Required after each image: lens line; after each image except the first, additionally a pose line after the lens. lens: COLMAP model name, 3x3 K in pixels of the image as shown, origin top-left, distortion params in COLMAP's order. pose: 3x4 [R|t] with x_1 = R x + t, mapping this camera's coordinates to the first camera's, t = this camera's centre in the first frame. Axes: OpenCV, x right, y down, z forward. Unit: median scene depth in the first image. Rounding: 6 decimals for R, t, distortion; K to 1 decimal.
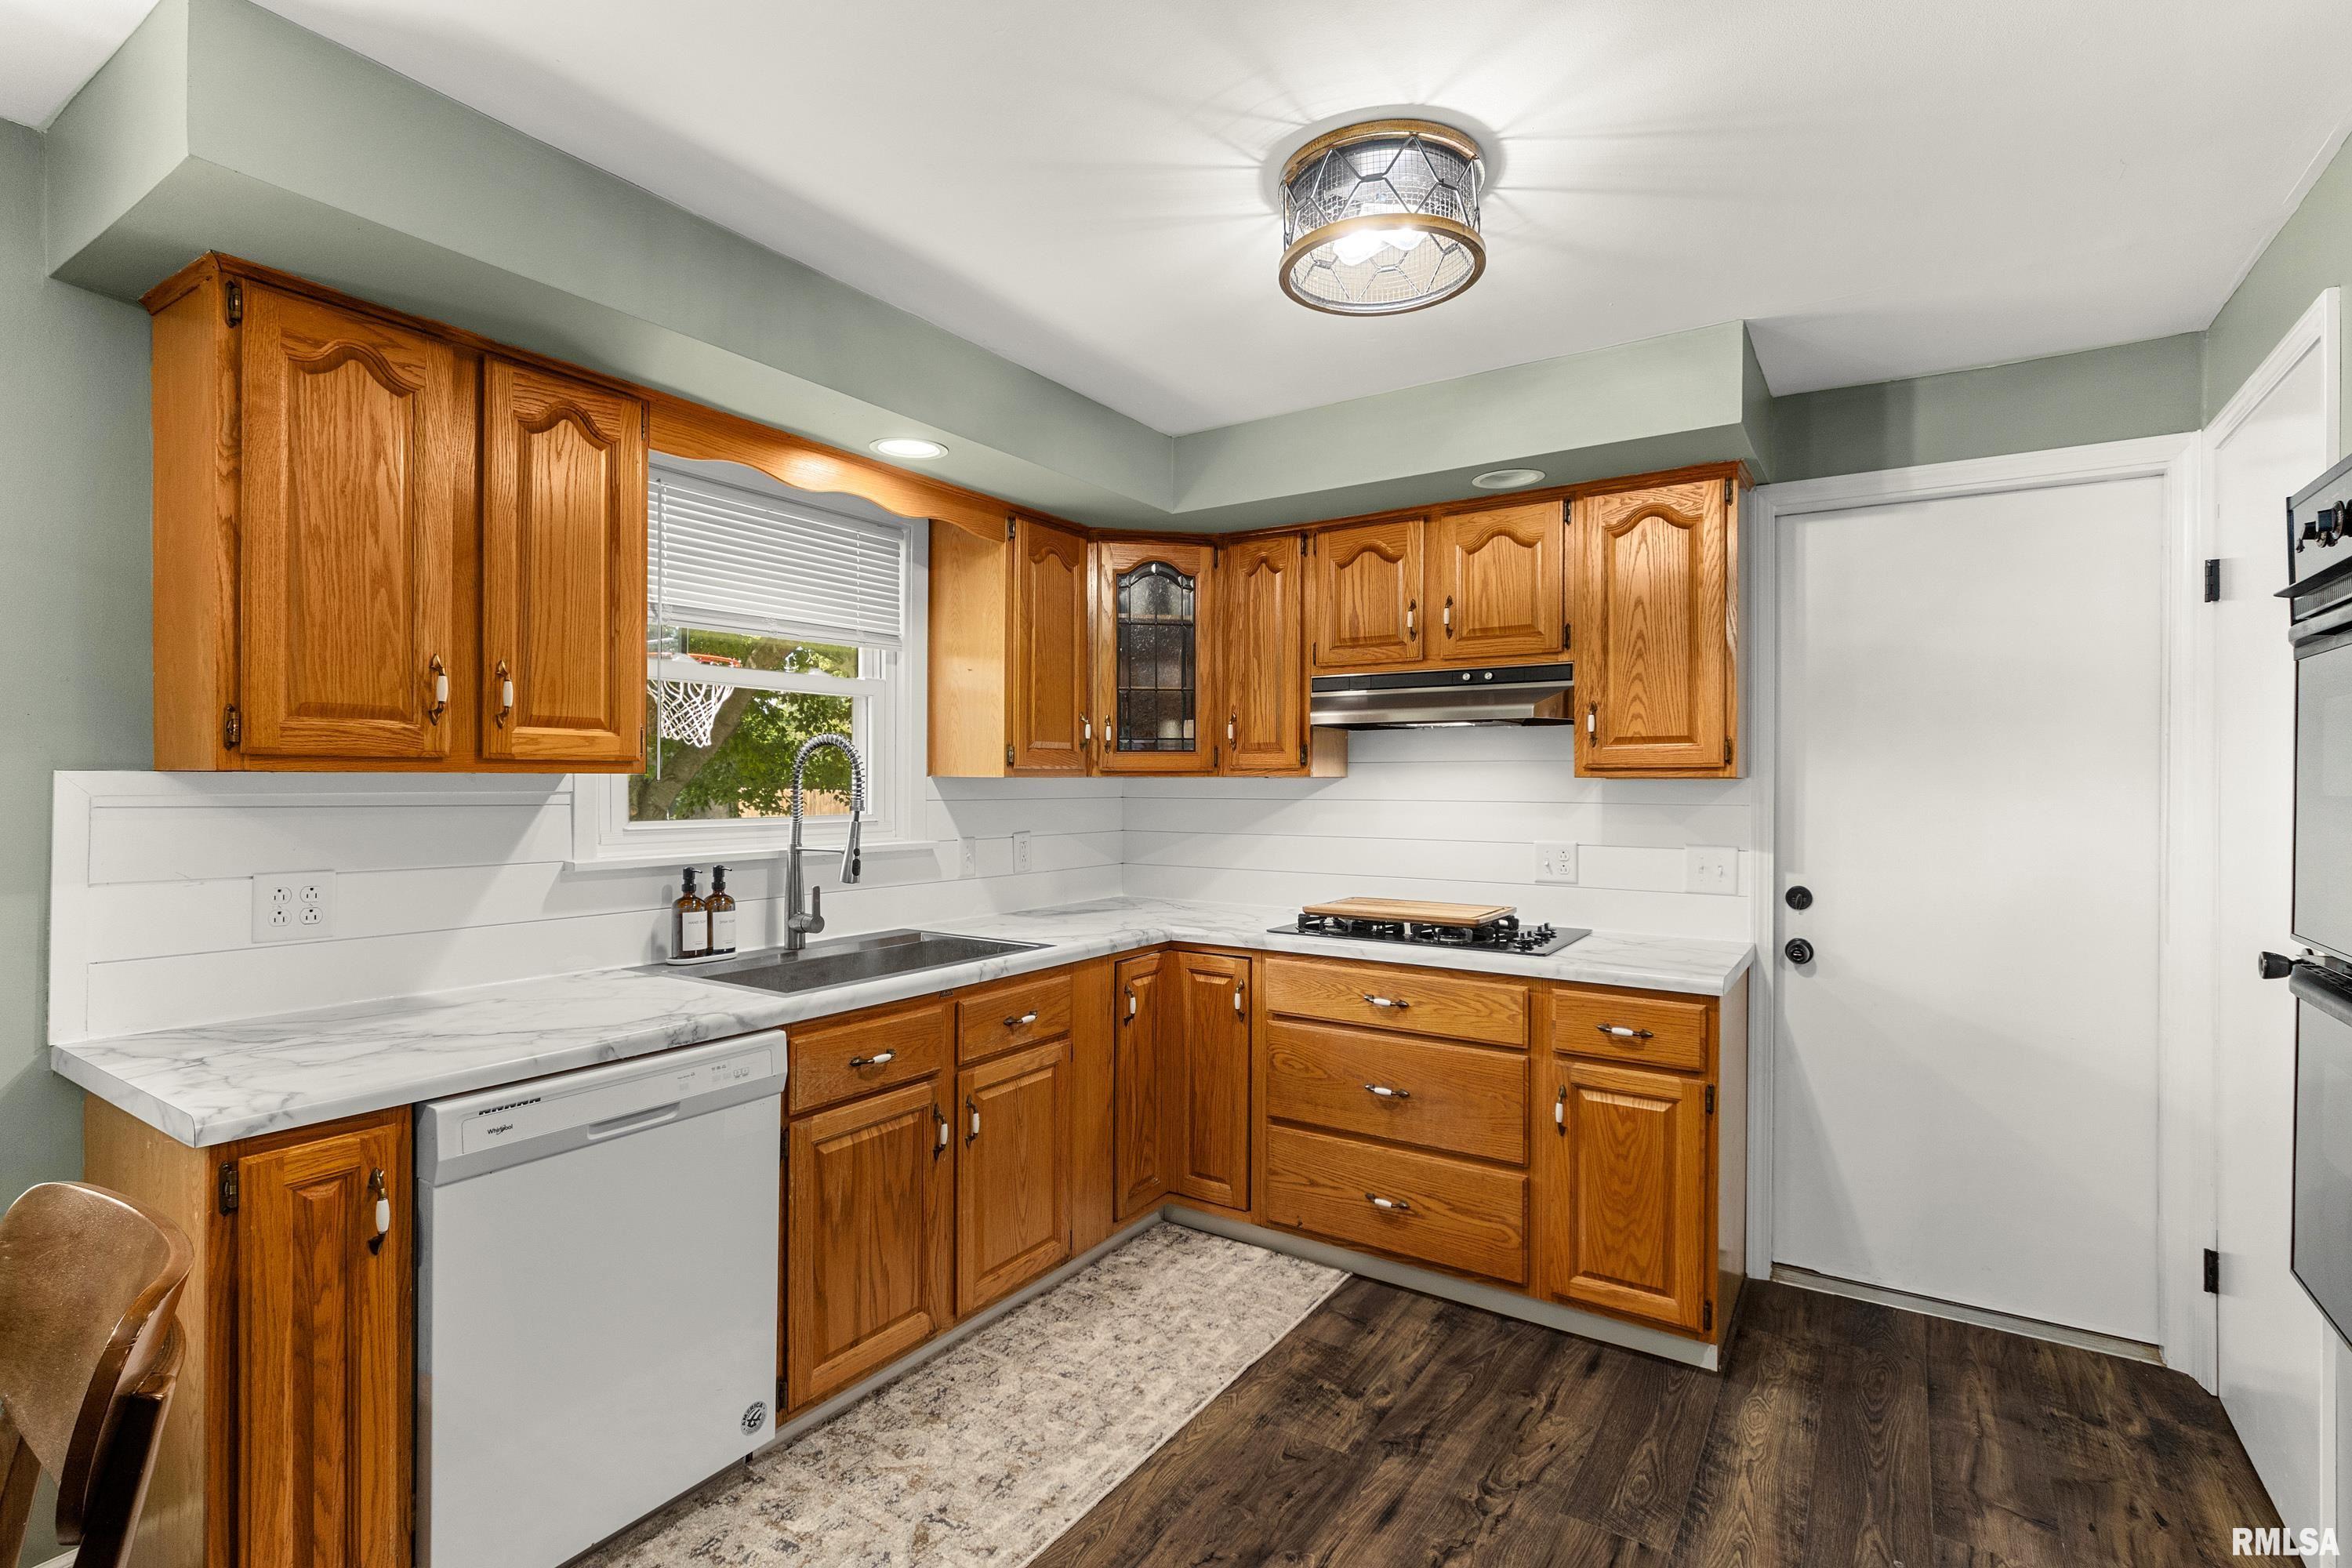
lens RADIAL K [[1102.5, 0, 1176.0], [0, 1102.5, 784.0], [0, 0, 1]] dist [-0.000609, -0.000460]
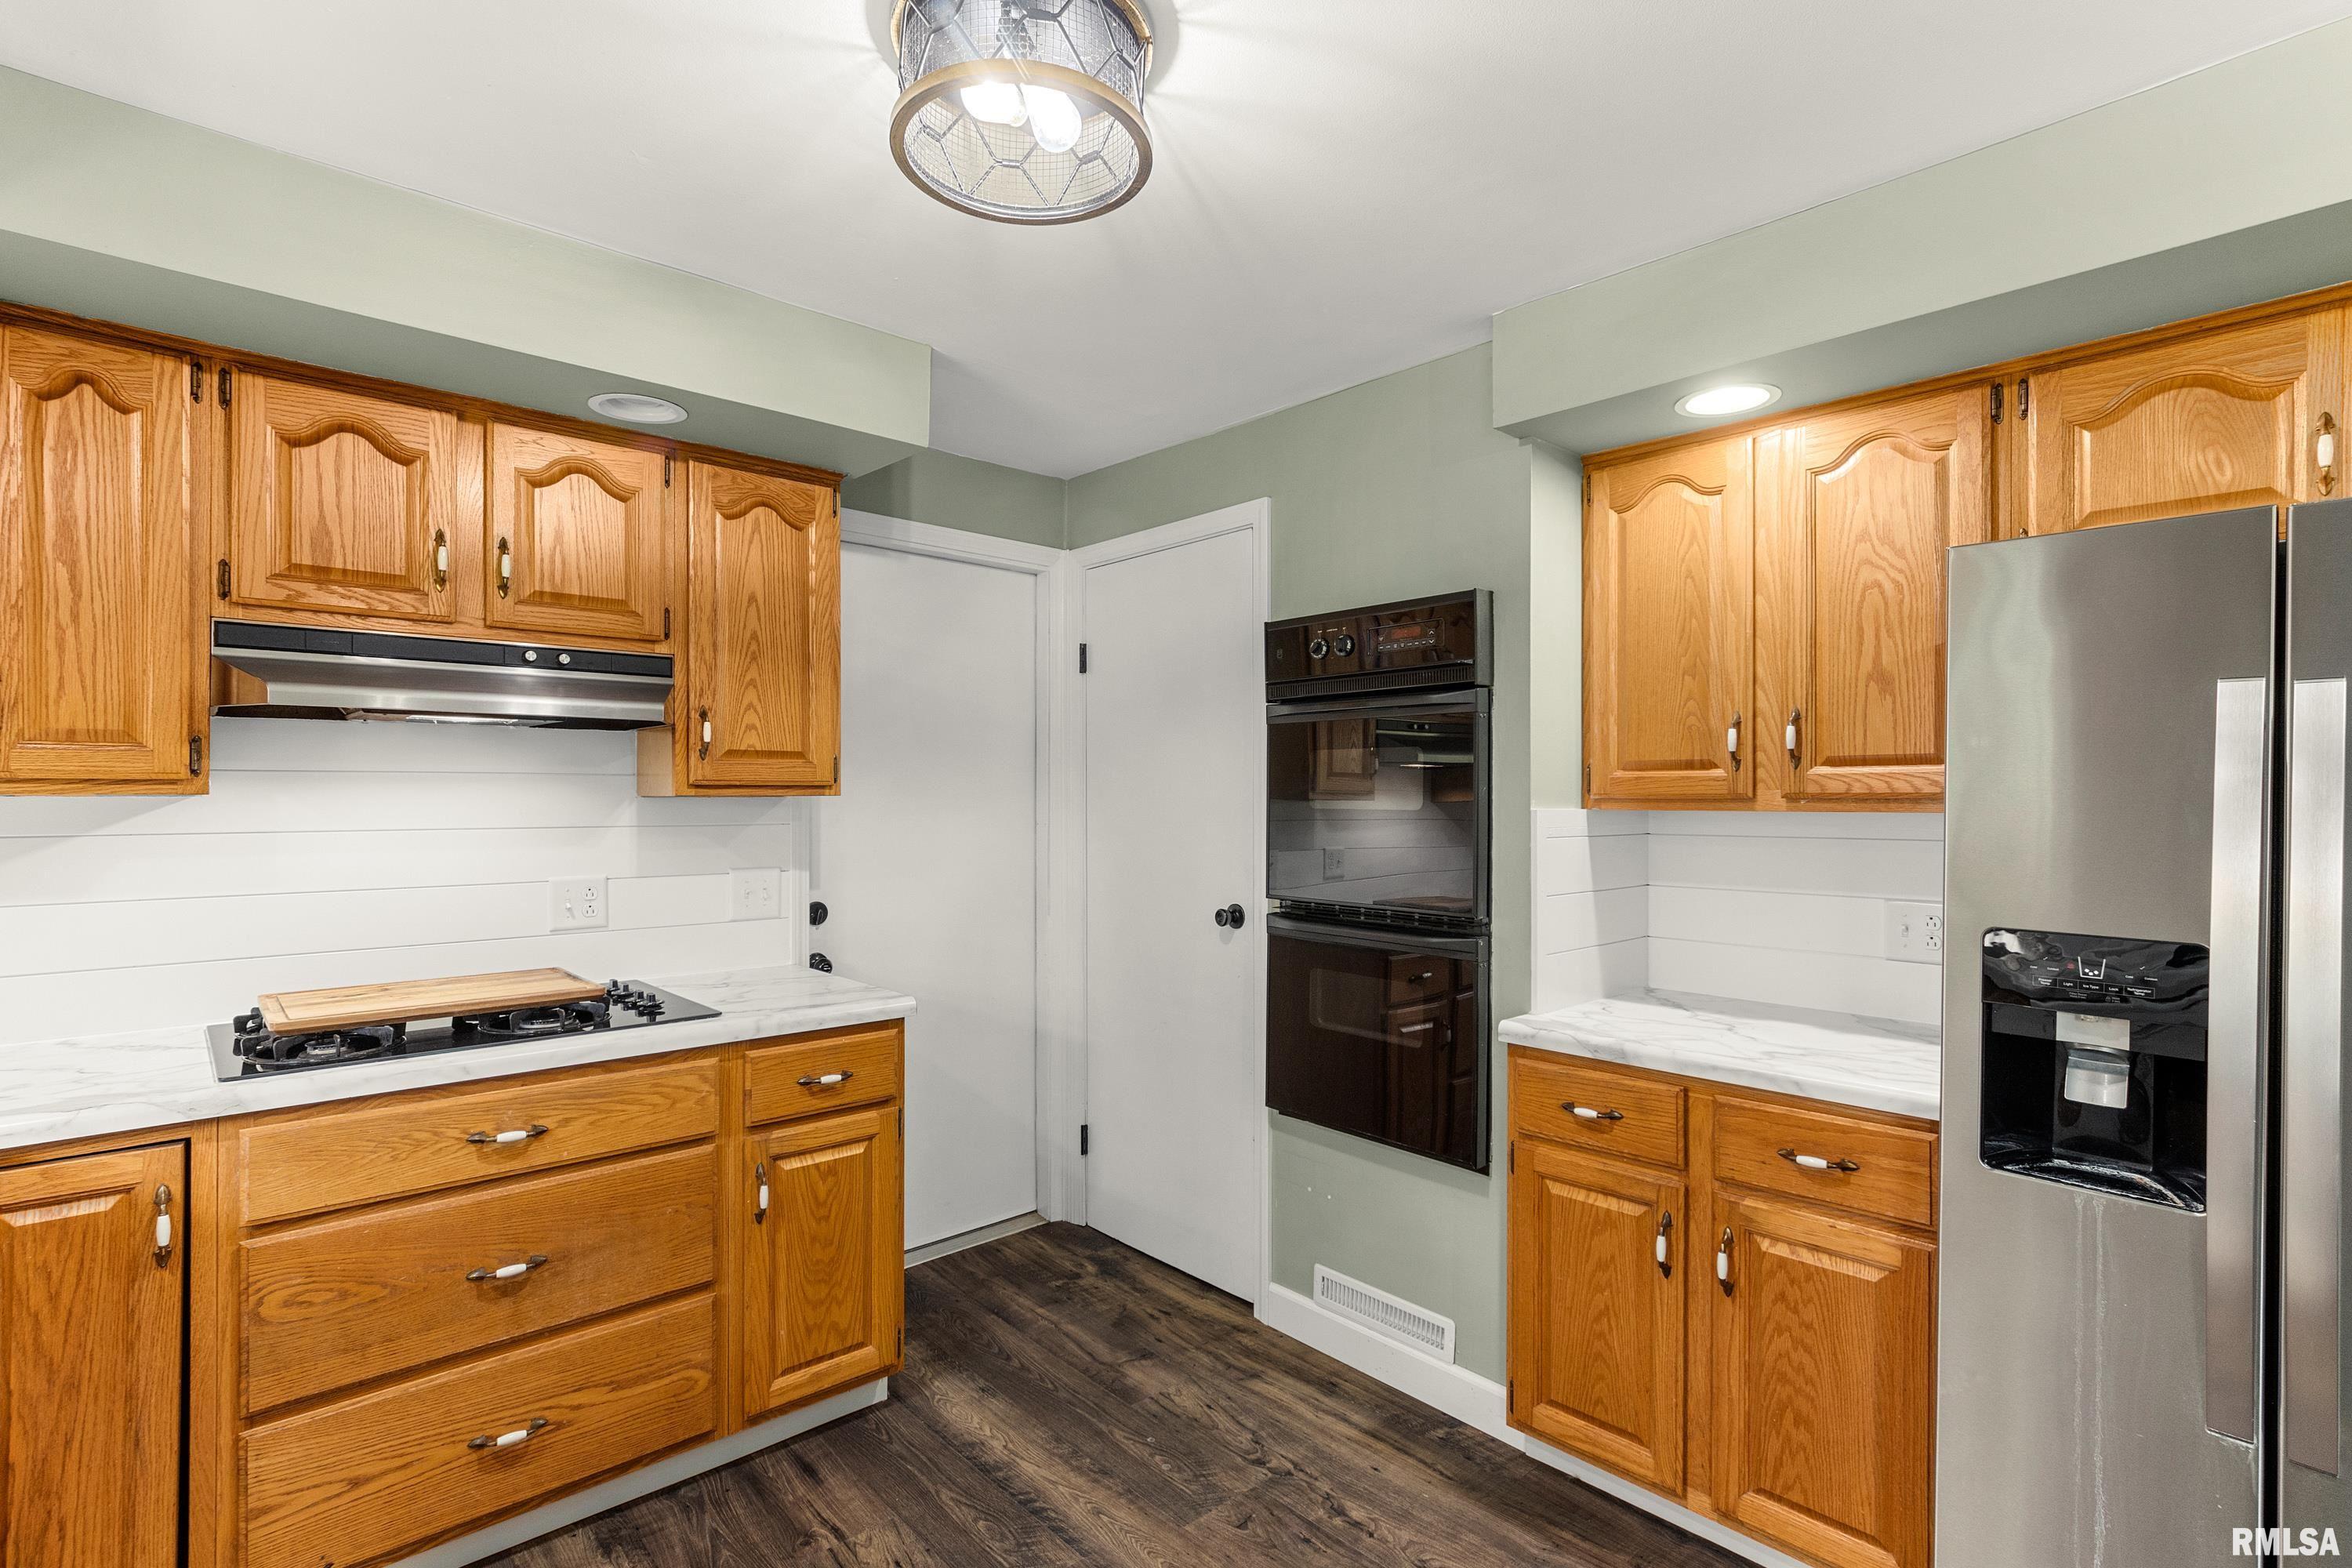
lens RADIAL K [[1096.2, 0, 1161.7], [0, 1096.2, 796.7], [0, 0, 1]] dist [-0.002107, 0.000997]
pose [[0.259485, -0.004540, 0.965736, -0.355659], [0.000684, 0.999990, 0.004517, -0.009392], [-0.965747, -0.000512, 0.259485, 0.462810]]
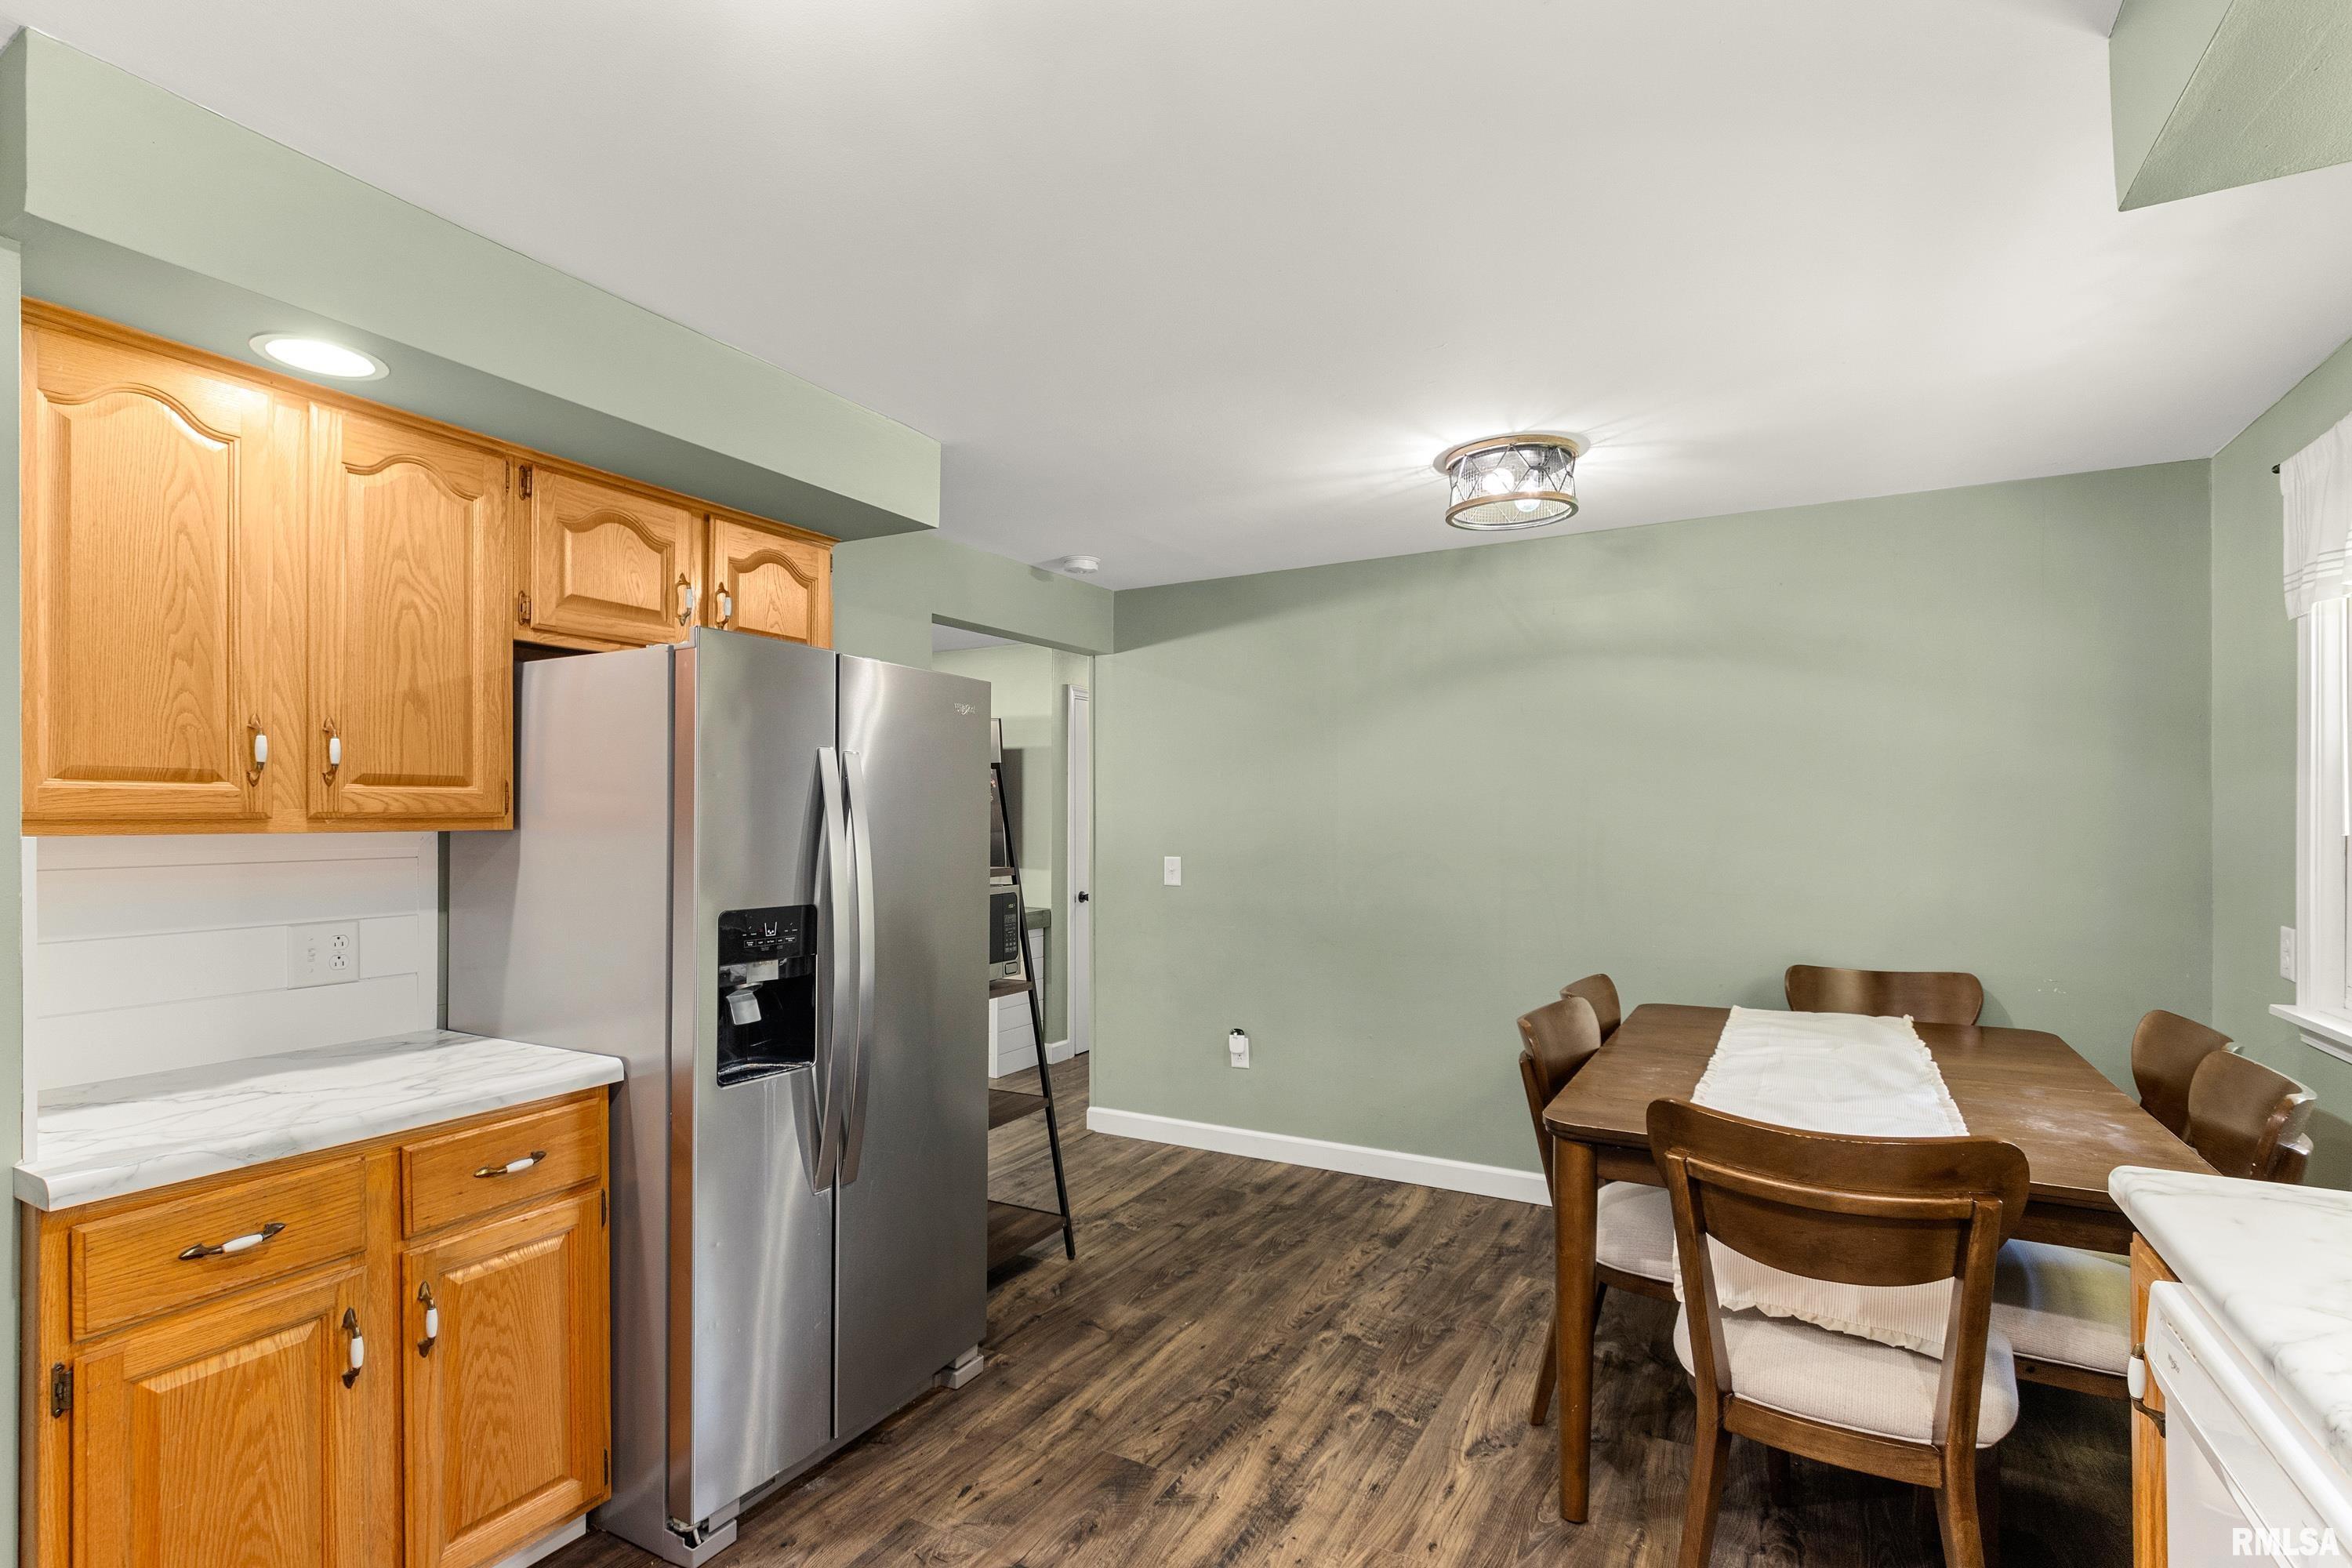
lens RADIAL K [[1130.0, 0, 1173.5], [0, 1130.0, 808.9], [0, 0, 1]] dist [-0.001949, -0.000074]
pose [[-0.997824, -0.002777, -0.065872, 0.017882], [-0.002495, 0.999987, -0.004372, -0.008572], [0.065883, -0.004198, -0.997818, 0.993144]]
